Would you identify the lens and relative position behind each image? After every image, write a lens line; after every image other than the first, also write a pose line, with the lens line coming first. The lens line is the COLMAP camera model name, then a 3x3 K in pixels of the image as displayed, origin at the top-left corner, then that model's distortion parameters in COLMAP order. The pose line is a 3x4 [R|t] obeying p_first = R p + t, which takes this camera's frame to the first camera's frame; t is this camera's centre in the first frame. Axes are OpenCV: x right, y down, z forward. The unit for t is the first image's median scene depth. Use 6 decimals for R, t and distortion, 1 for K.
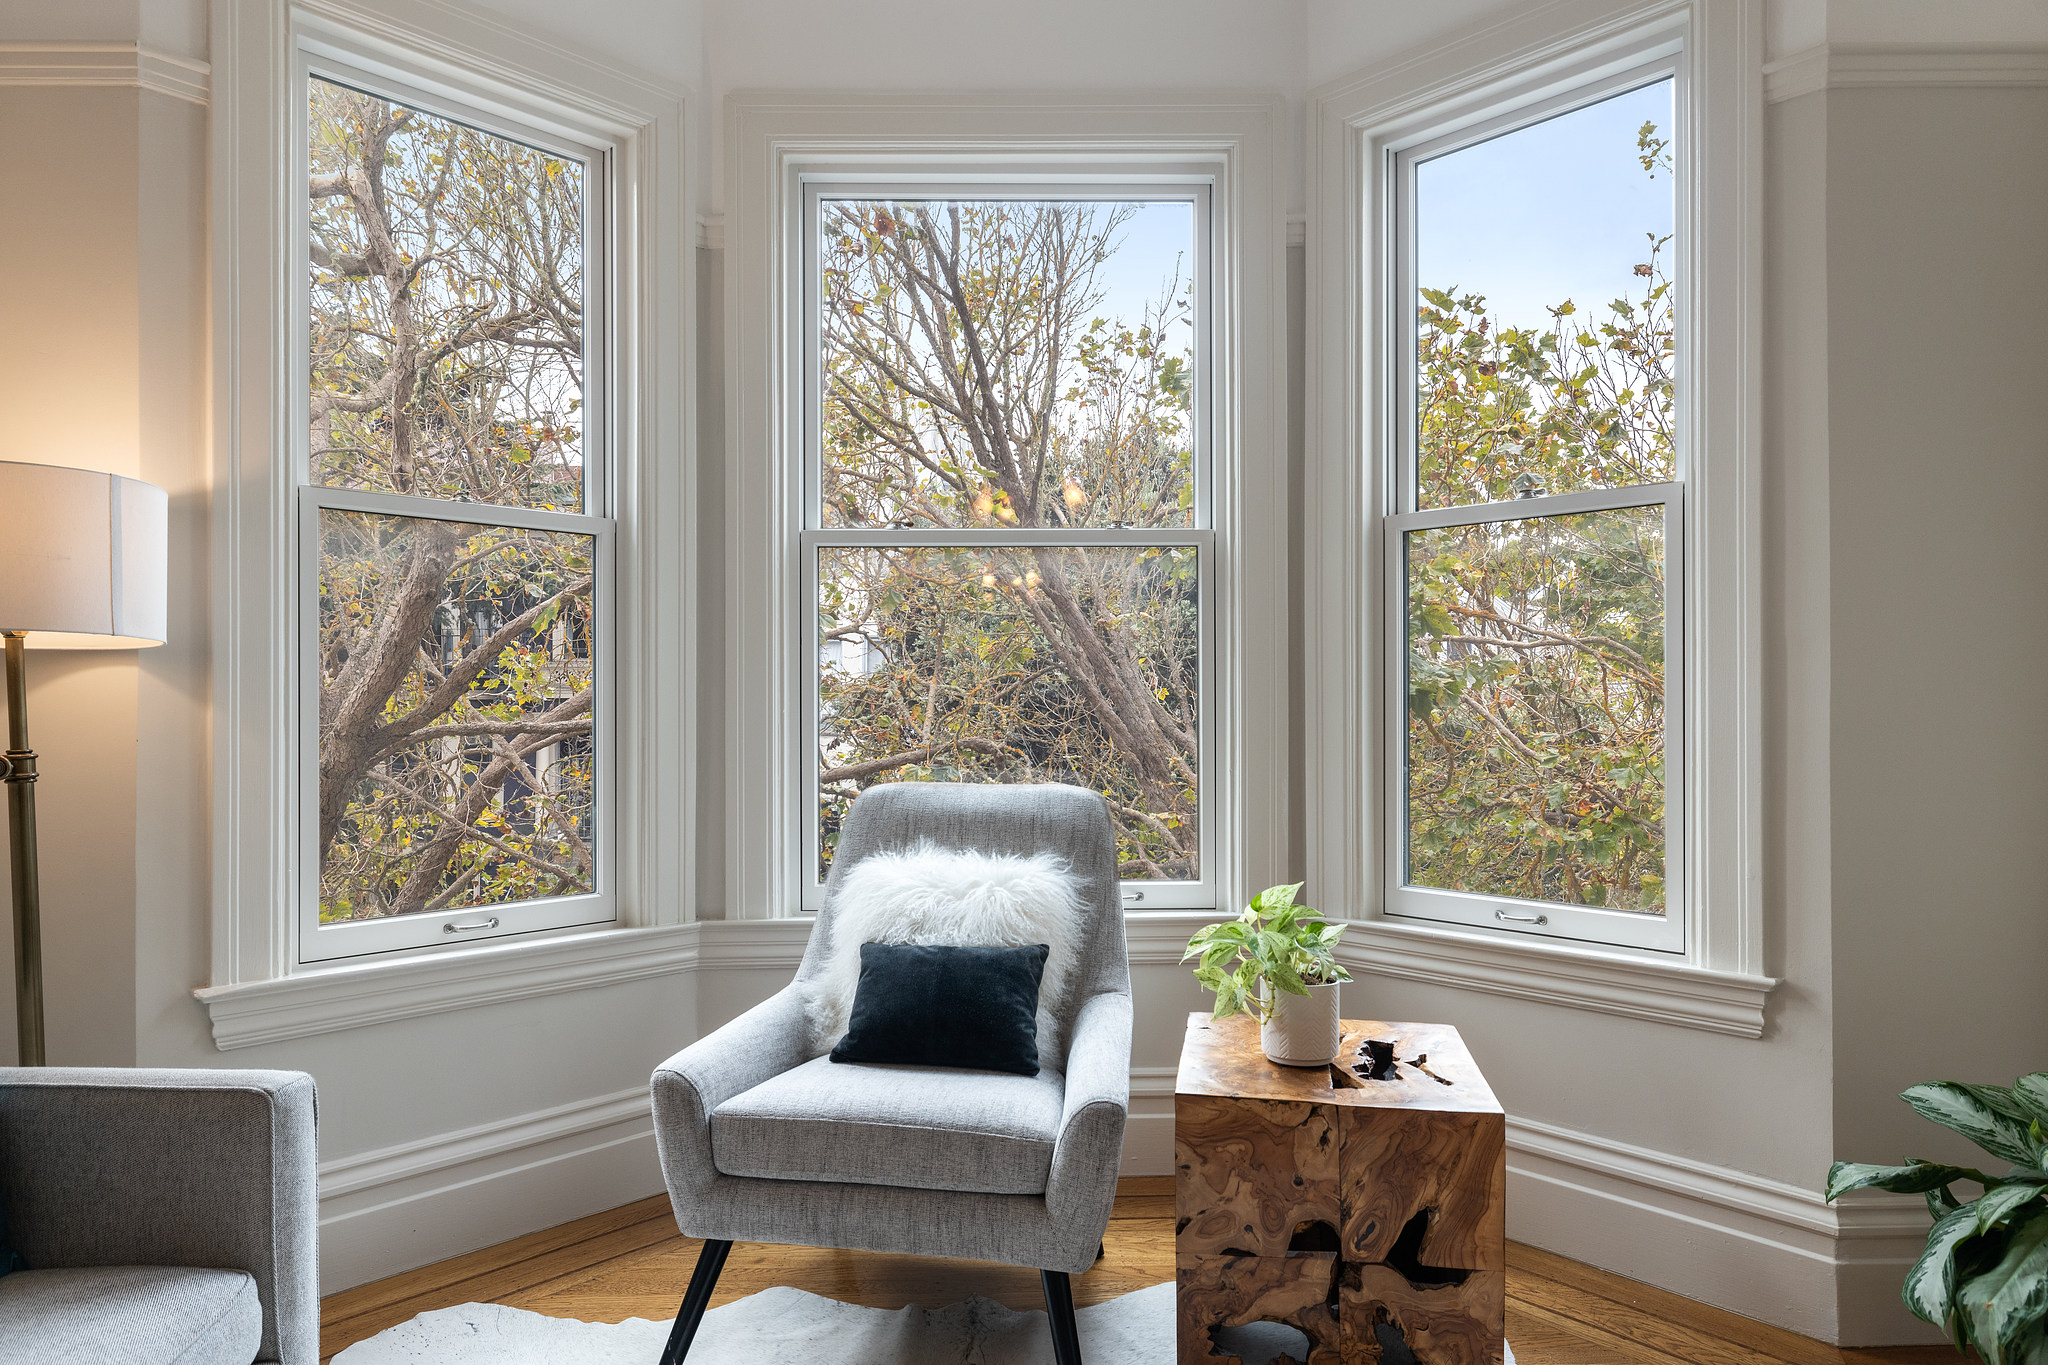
lens RADIAL K [[1239.9, 0, 1048.8], [0, 1239.9, 706.8], [0, 0, 1]] dist [-0.003979, 0.004975]
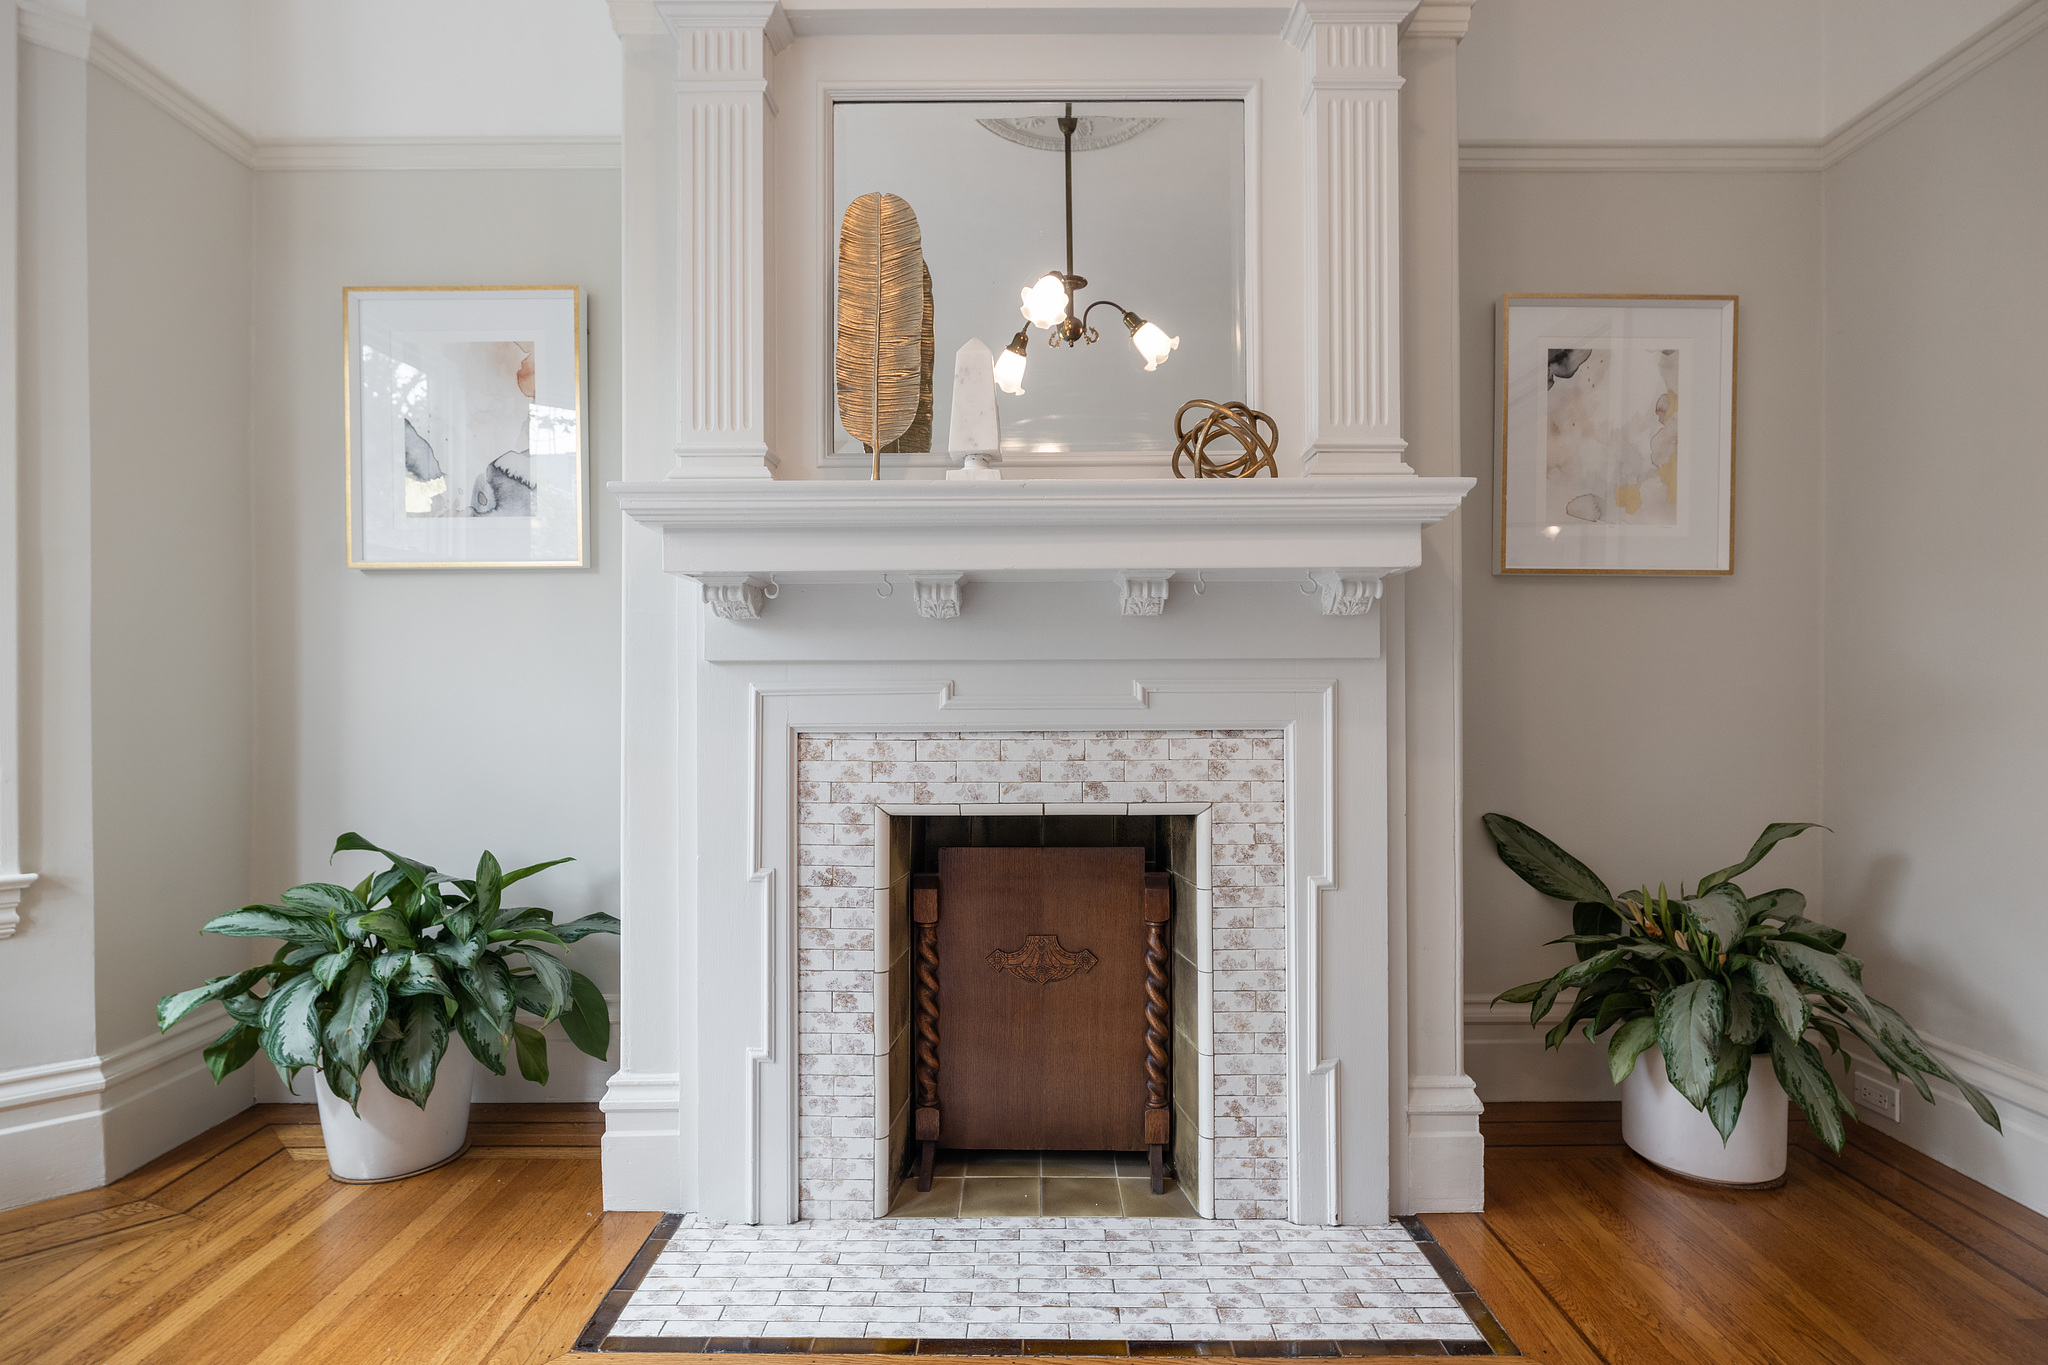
lens RADIAL K [[1026.8, 0, 1036.7], [0, 1026.8, 693.9], [0, 0, 1]] dist [-0.005808, 0.001646]
pose [[0.004439, 0.002547, 0.999987, -0.276066], [0.003694, 0.999990, -0.002563, 0.071821], [-0.999983, 0.003705, 0.004429, 0.143189]]
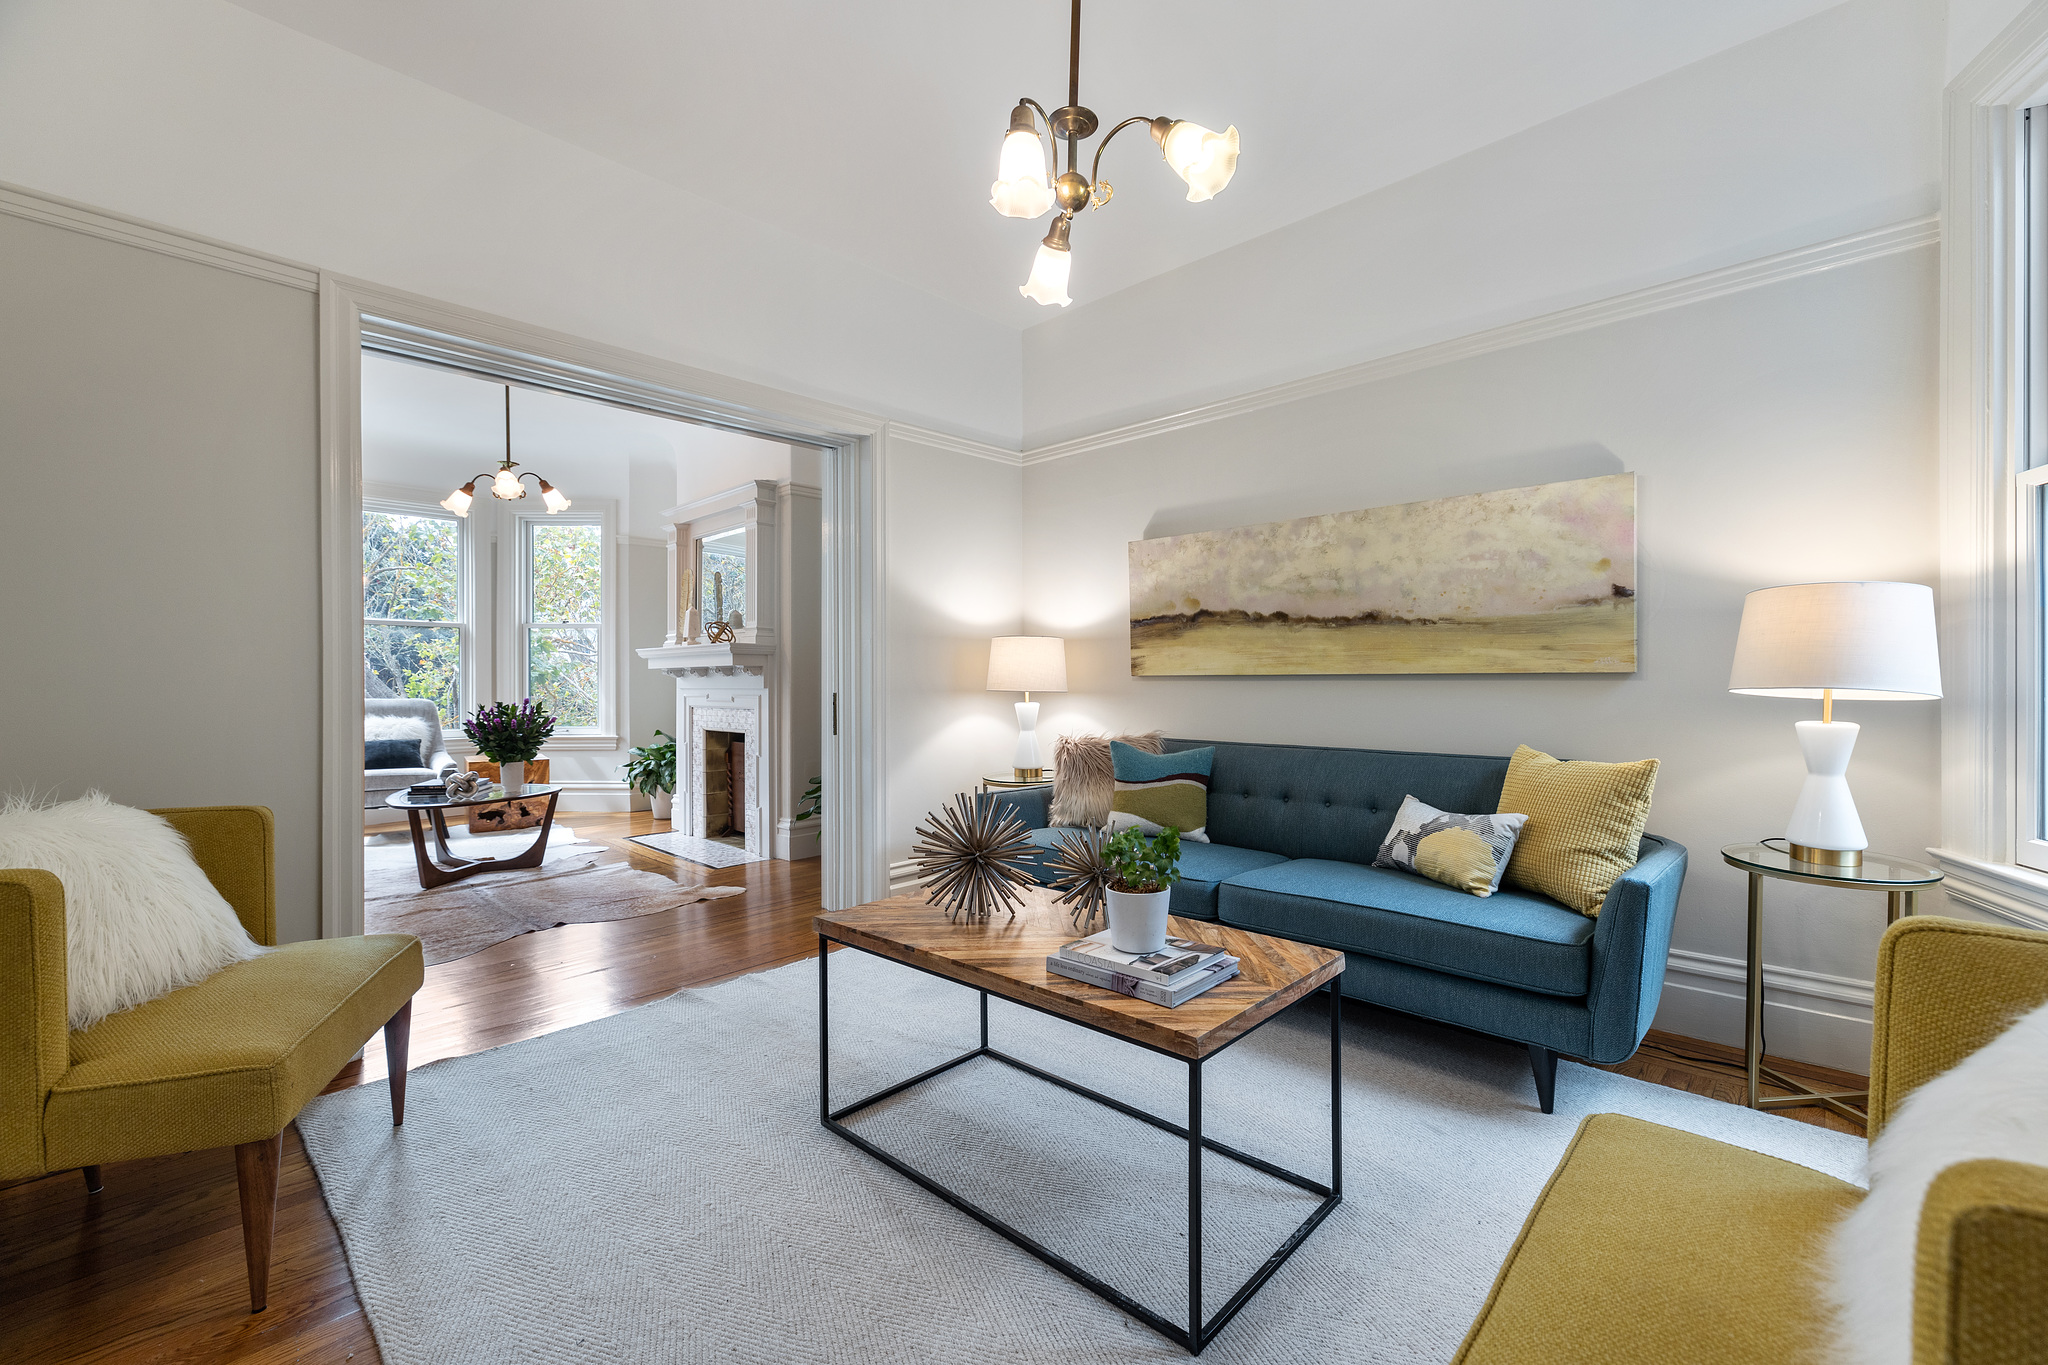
lens RADIAL K [[864.1, 0, 1031.0], [0, 864.1, 680.5], [0, 0, 1]] dist [-0.000526, 0.000103]
pose [[0.699793, 0.004212, 0.714333, -0.614921], [0.001827, 0.999969, -0.007686, 0.039950], [-0.714343, 0.006683, 0.699763, -2.288974]]
